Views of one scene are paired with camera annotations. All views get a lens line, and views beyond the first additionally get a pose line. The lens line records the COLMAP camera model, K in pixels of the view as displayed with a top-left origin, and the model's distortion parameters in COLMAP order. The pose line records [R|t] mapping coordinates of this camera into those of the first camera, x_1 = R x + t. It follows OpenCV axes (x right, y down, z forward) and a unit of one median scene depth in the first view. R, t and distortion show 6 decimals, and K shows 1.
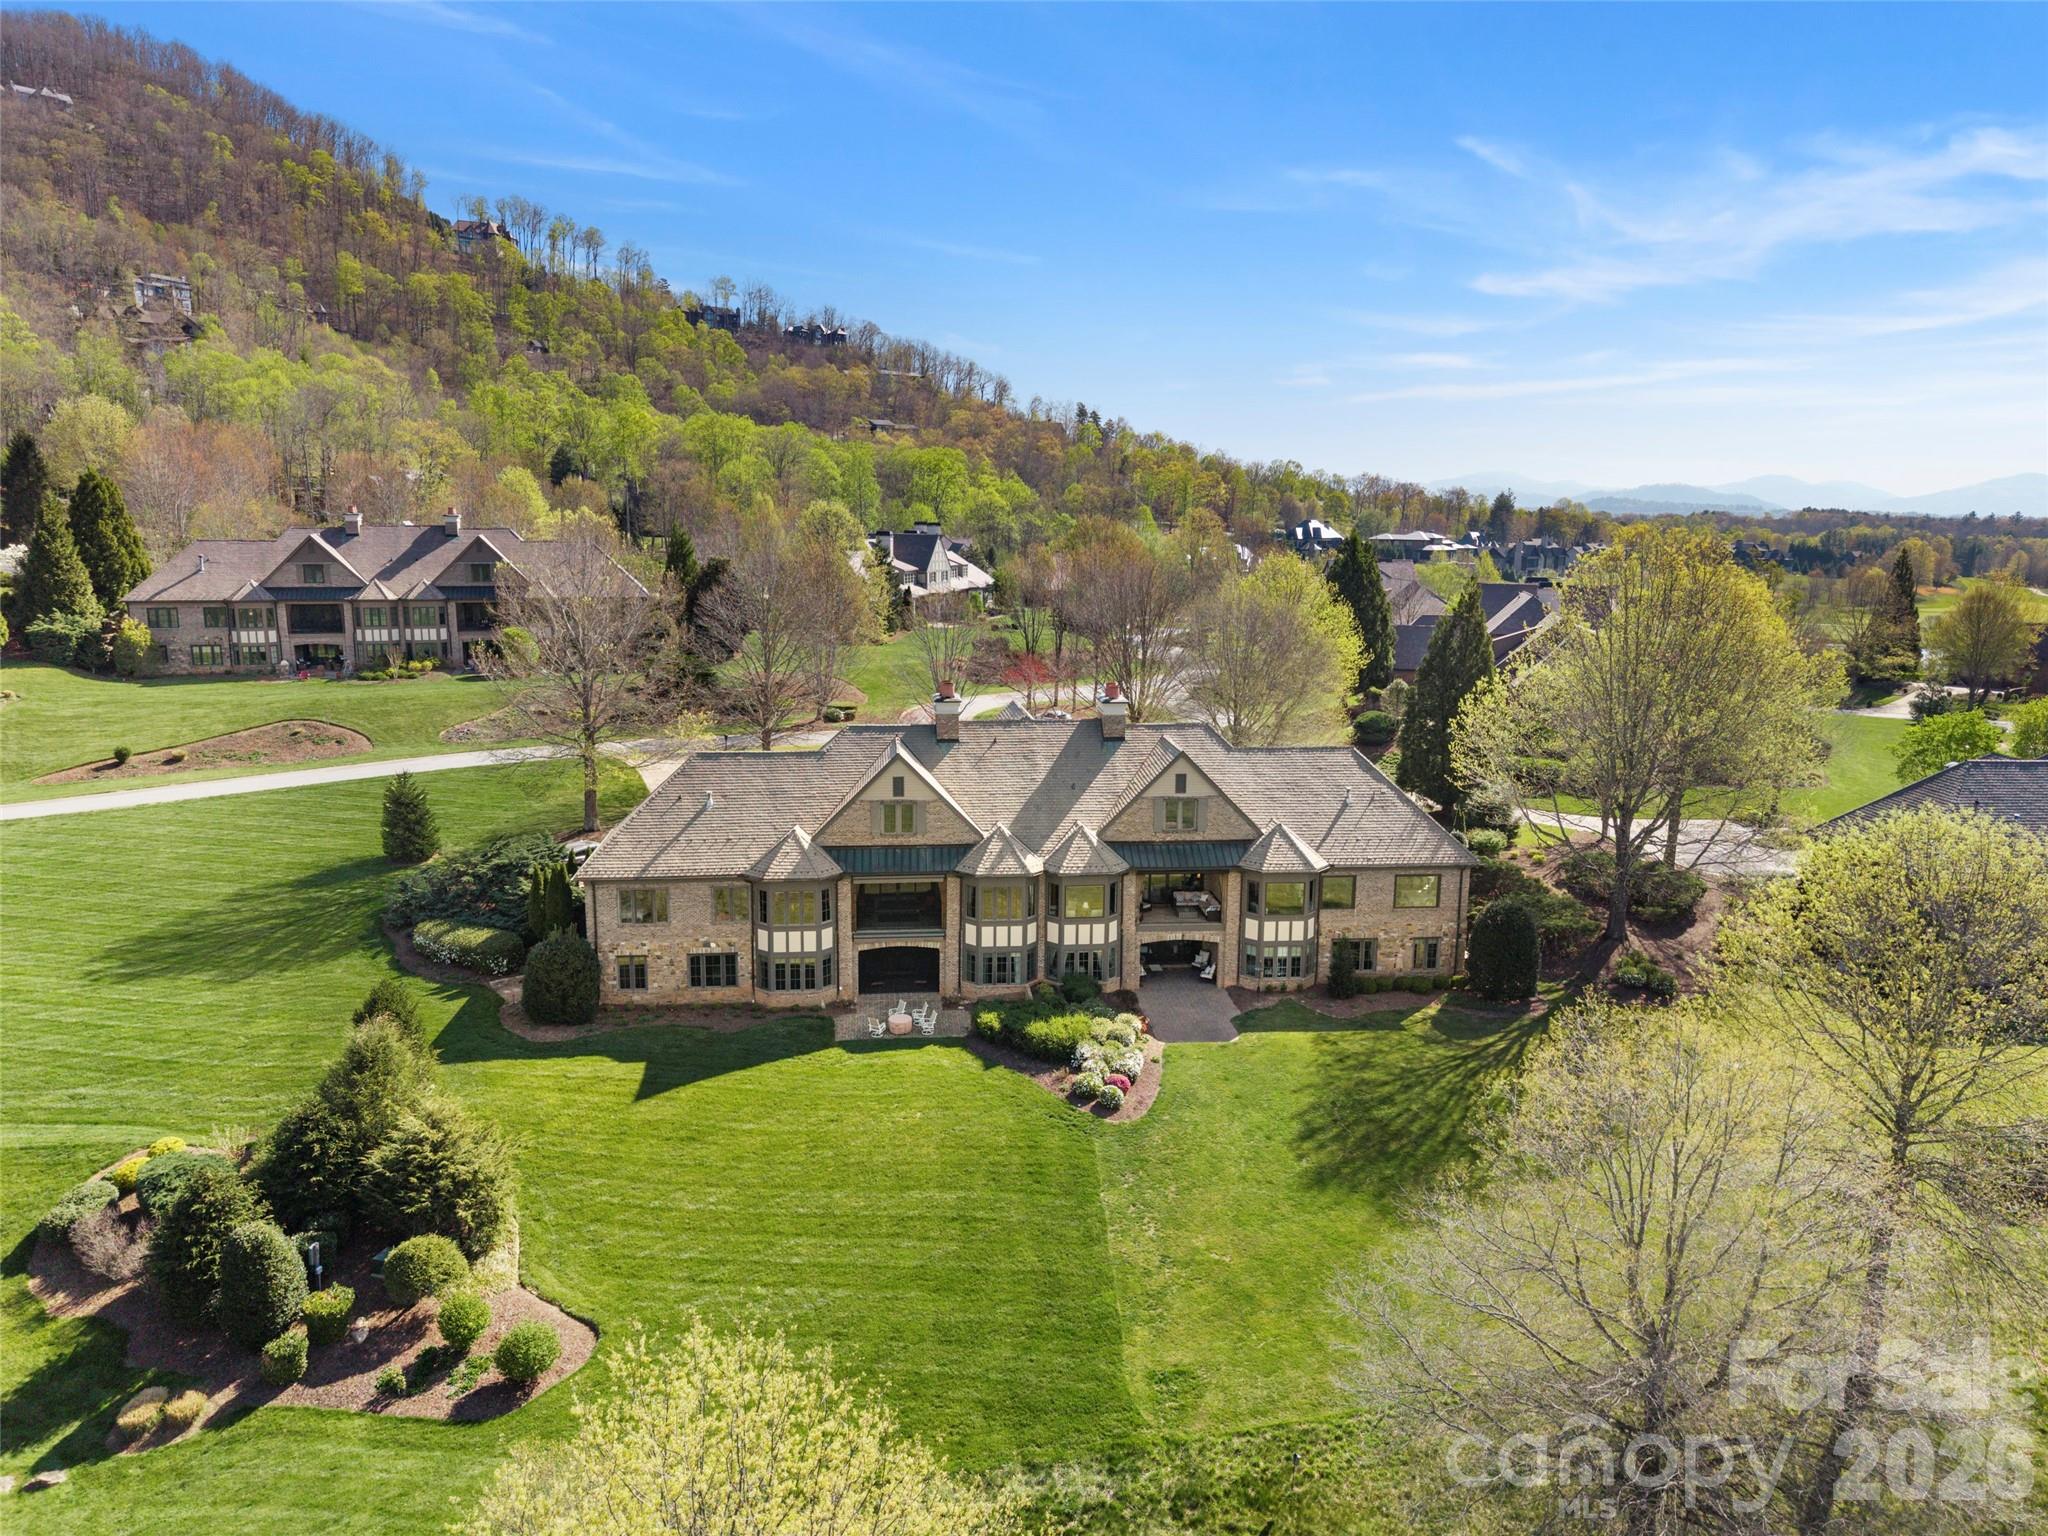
lens RADIAL K [[1428.1, 0, 999.3], [0, 1428.1, 761.9], [0, 0, 1]] dist [0.024312, -0.035011]
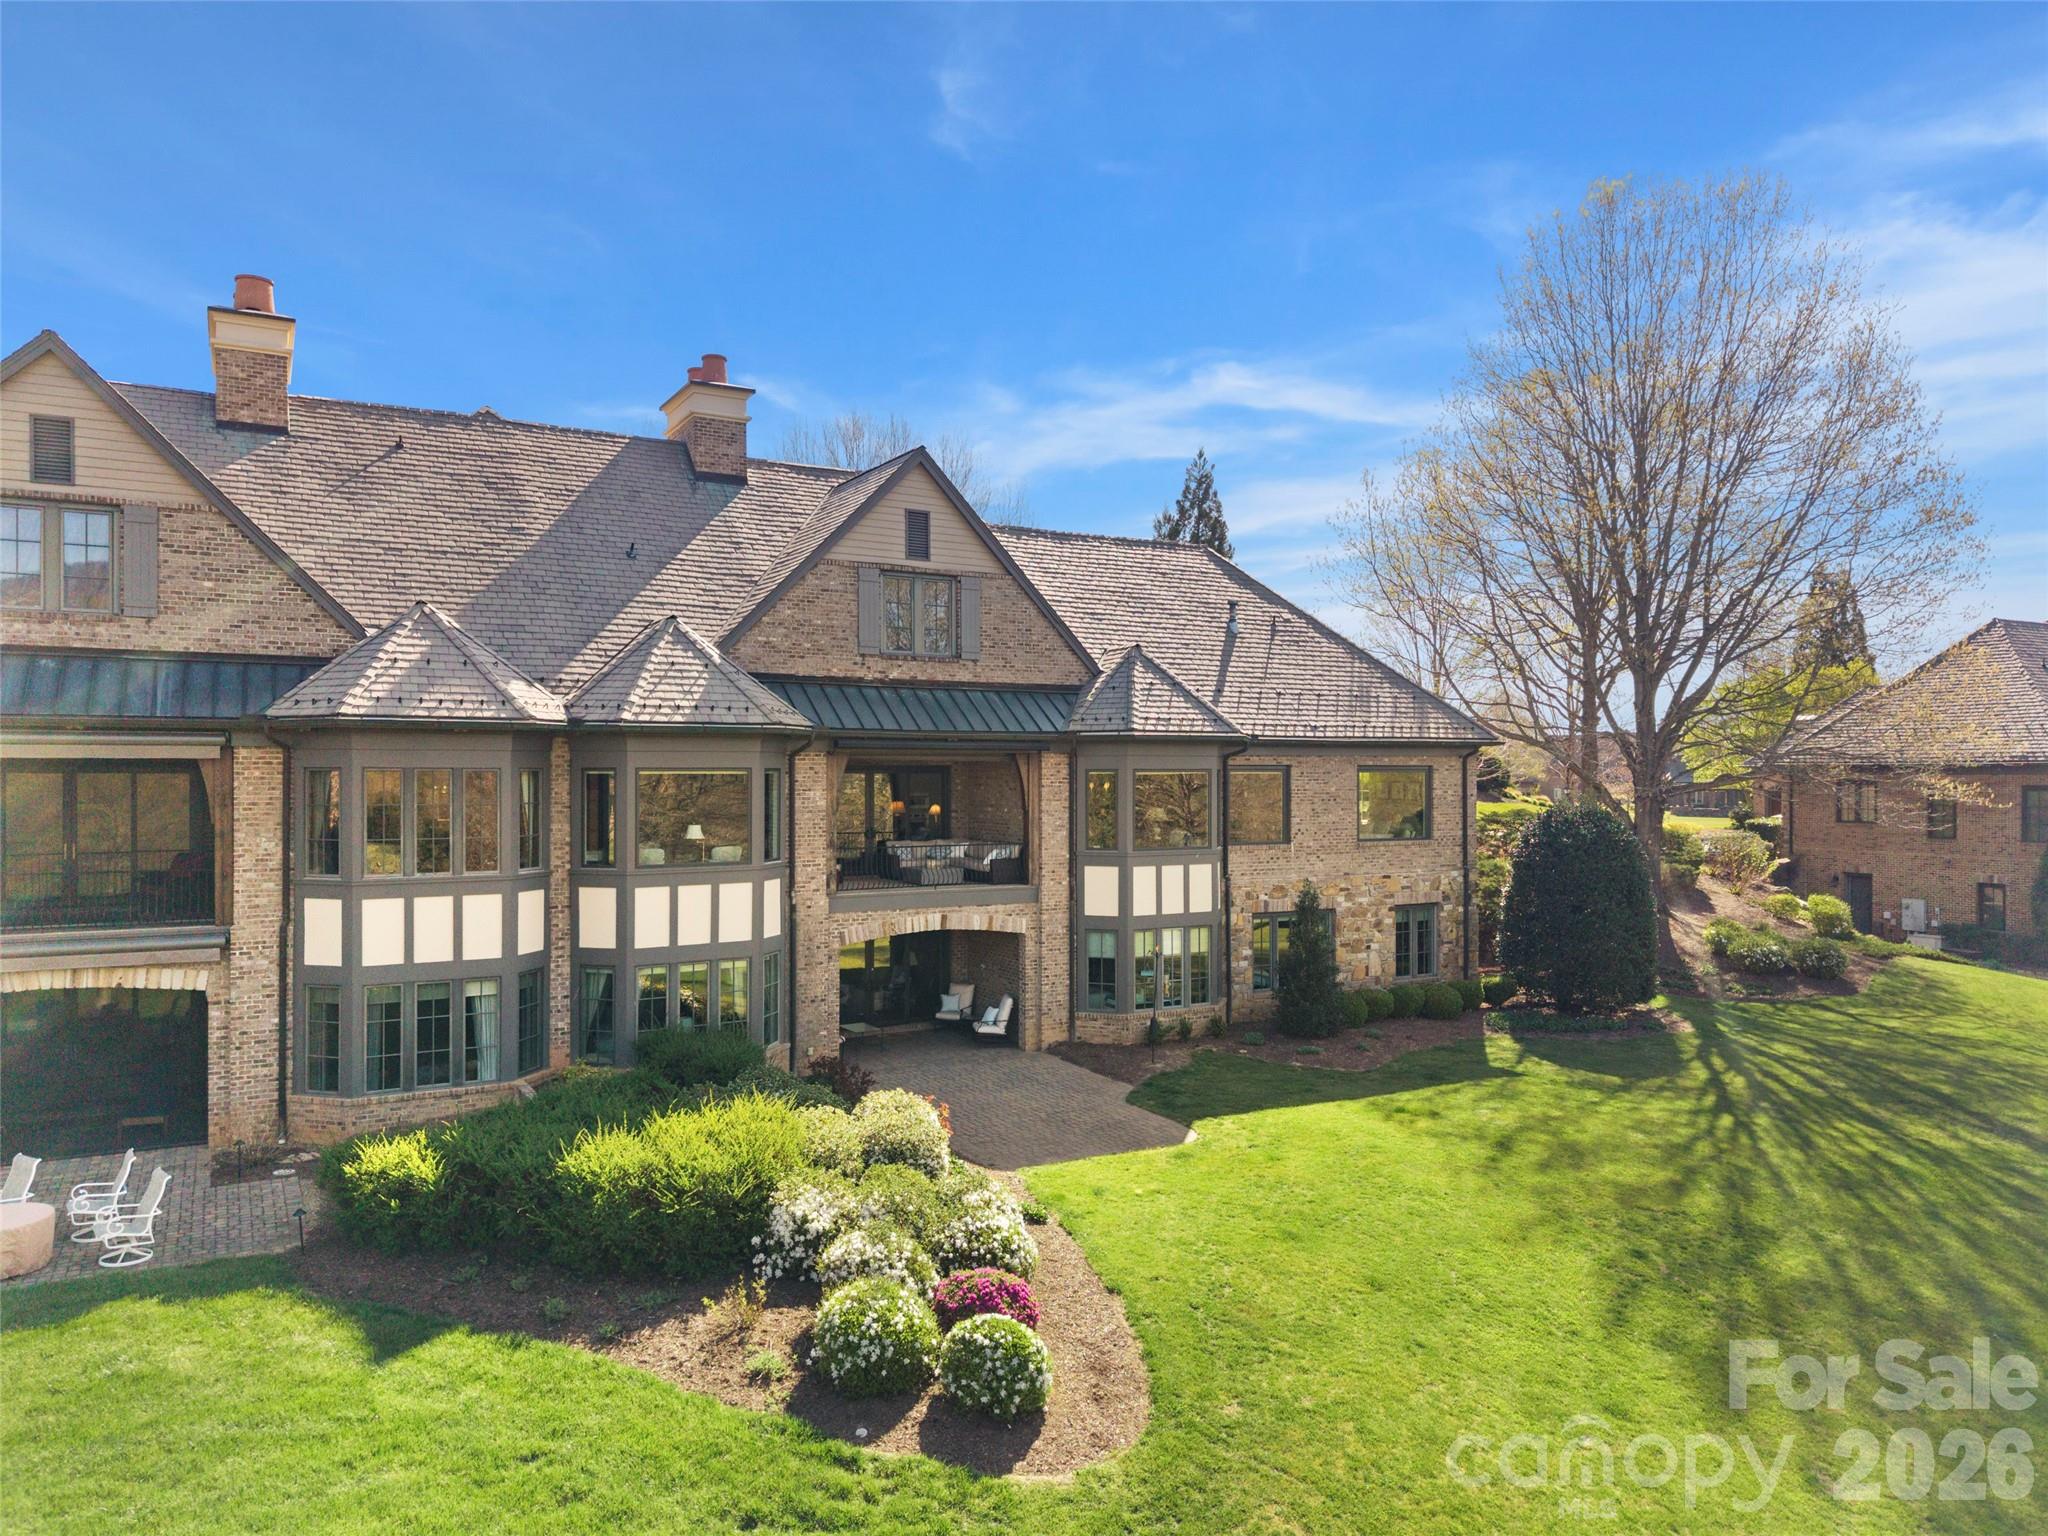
lens RADIAL K [[1367.2, 0, 1037.5], [0, 1367.2, 790.2], [0, 0, 1]] dist [0.076418, -0.102126]
pose [[0.904697, -0.008723, 0.425967, -0.007308], [0.084310, 0.983685, -0.158920, 0.151079], [-0.417631, 0.179688, 0.890672, 0.660000]]
